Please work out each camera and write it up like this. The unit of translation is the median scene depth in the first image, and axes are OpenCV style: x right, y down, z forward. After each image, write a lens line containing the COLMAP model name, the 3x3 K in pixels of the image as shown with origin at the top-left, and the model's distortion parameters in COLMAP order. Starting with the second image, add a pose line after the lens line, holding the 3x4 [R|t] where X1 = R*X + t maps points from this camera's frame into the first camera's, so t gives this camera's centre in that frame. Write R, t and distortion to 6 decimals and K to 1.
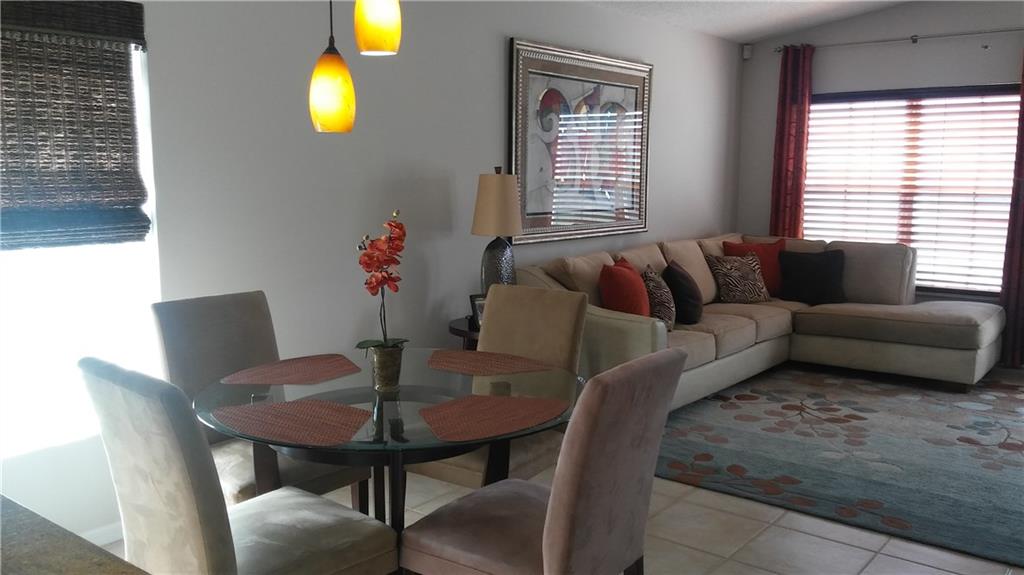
lens RADIAL K [[893.0, 0, 512.0], [0, 893.0, 287.5], [0, 0, 1]] dist [0.095530, -0.144772]
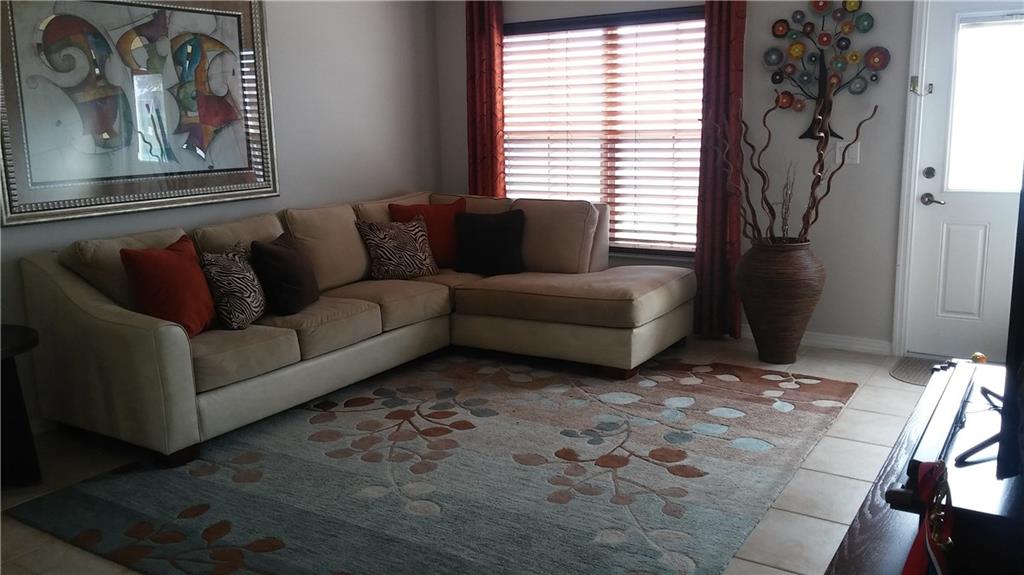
lens RADIAL K [[893.0, 0, 512.0], [0, 893.0, 287.5], [0, 0, 1]] dist [0.095530, -0.144772]
pose [[0.994461, -0.047255, 0.093888, 0.313281], [0.041740, 0.997334, 0.059862, -0.022068], [-0.096467, -0.055612, 0.993781, 0.183994]]
